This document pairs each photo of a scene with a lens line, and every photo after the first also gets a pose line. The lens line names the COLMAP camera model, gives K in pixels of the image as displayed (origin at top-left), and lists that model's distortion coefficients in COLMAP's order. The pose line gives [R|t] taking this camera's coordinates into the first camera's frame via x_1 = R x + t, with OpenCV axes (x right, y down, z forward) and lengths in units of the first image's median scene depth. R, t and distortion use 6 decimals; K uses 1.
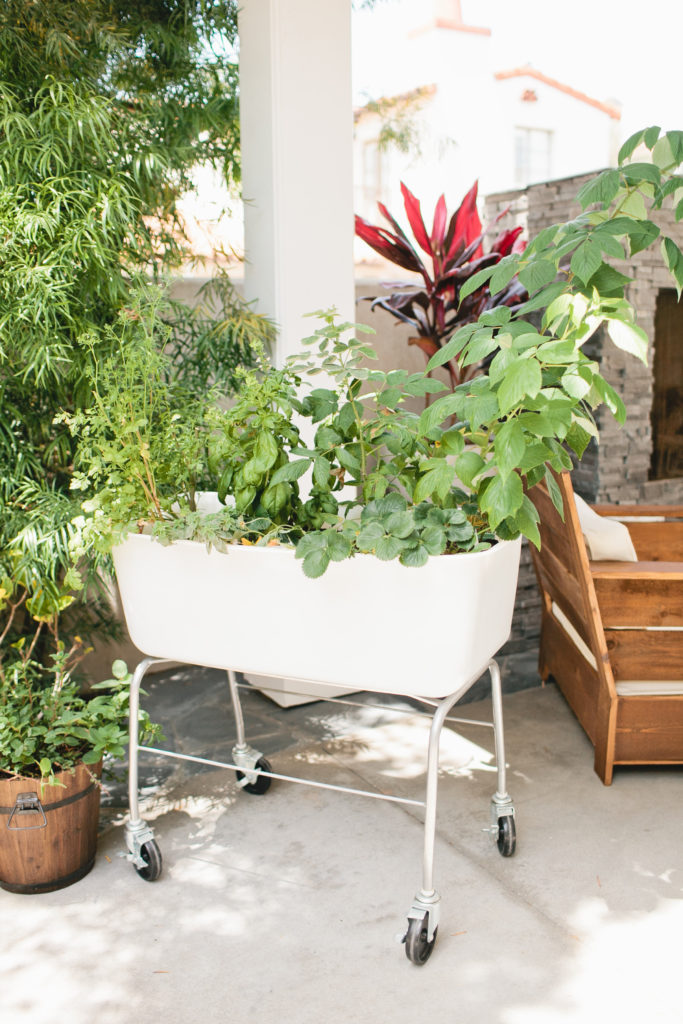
lens RADIAL K [[1038.3, 0, 342.3], [0, 1038.3, 510.6], [0, 0, 1]] dist [-0.048231, 0.000000]
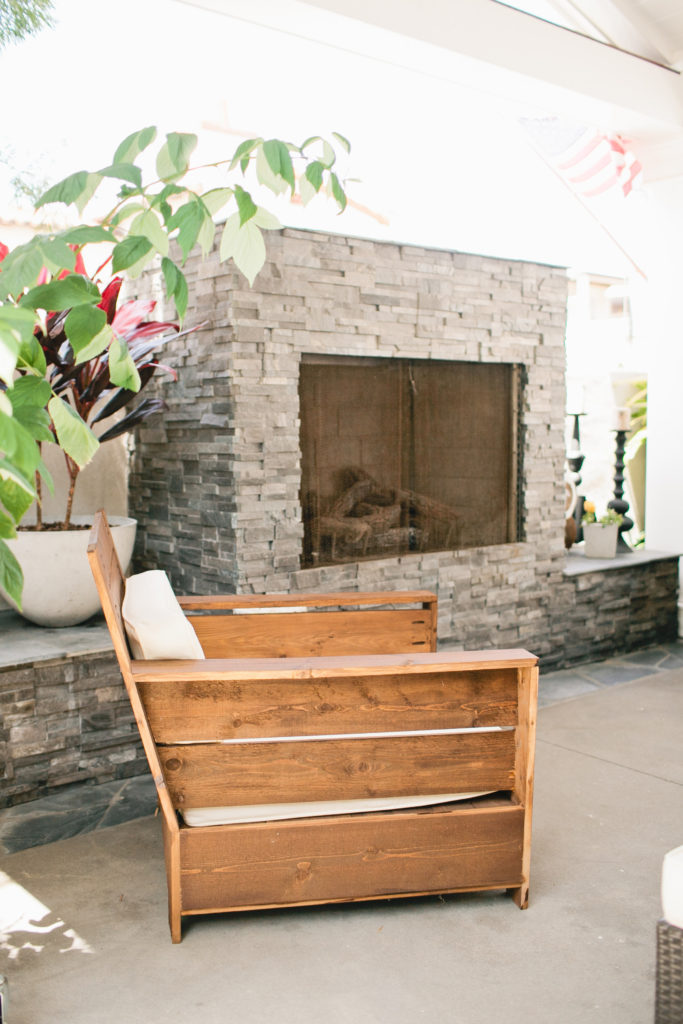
lens RADIAL K [[1038.3, 0, 340.9], [0, 1038.3, 514.2], [0, 0, 1]] dist [-0.048231, 0.000000]
pose [[0.986410, -0.017350, 0.163385, 0.190842], [0.033927, 0.994486, -0.099225, 0.014813], [-0.160762, 0.103420, 0.981560, 0.121632]]
